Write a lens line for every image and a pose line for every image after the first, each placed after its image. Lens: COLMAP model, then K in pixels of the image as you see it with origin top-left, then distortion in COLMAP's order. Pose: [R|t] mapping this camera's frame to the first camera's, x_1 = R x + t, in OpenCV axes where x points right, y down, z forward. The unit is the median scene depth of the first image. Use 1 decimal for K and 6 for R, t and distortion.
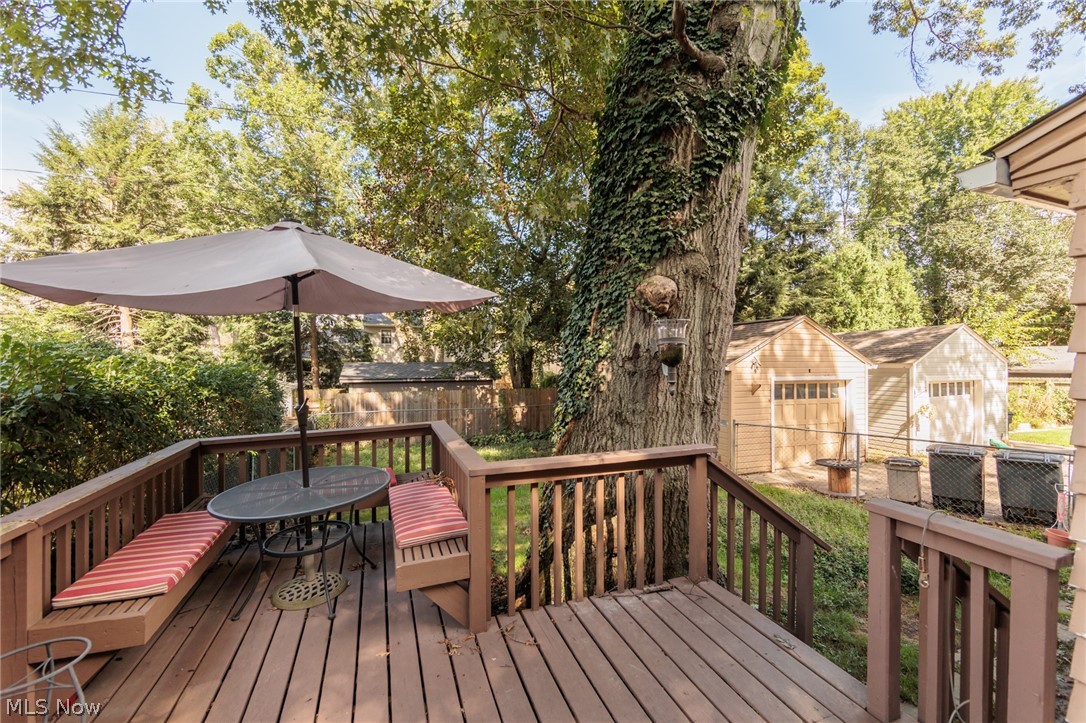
lens RADIAL K [[434.8, 0, 544.3], [0, 434.8, 362.7], [0, 0, 1]] dist [-0.001954, -0.000300]
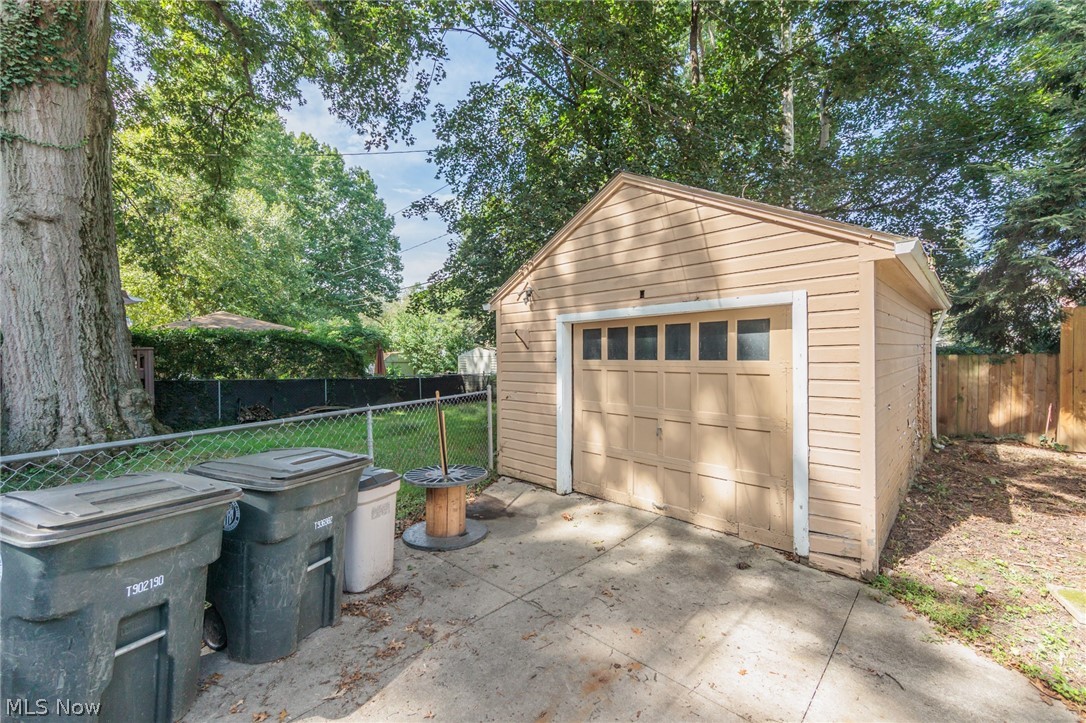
lens RADIAL K [[434.8, 0, 544.3], [0, 434.8, 362.7], [0, 0, 1]] dist [-0.001954, -0.000300]
pose [[0.420893, -0.005198, -0.907095, 0.512985], [0.004020, 0.999984, -0.003865, 0.047108], [0.907101, -0.002020, 0.420907, 0.385258]]
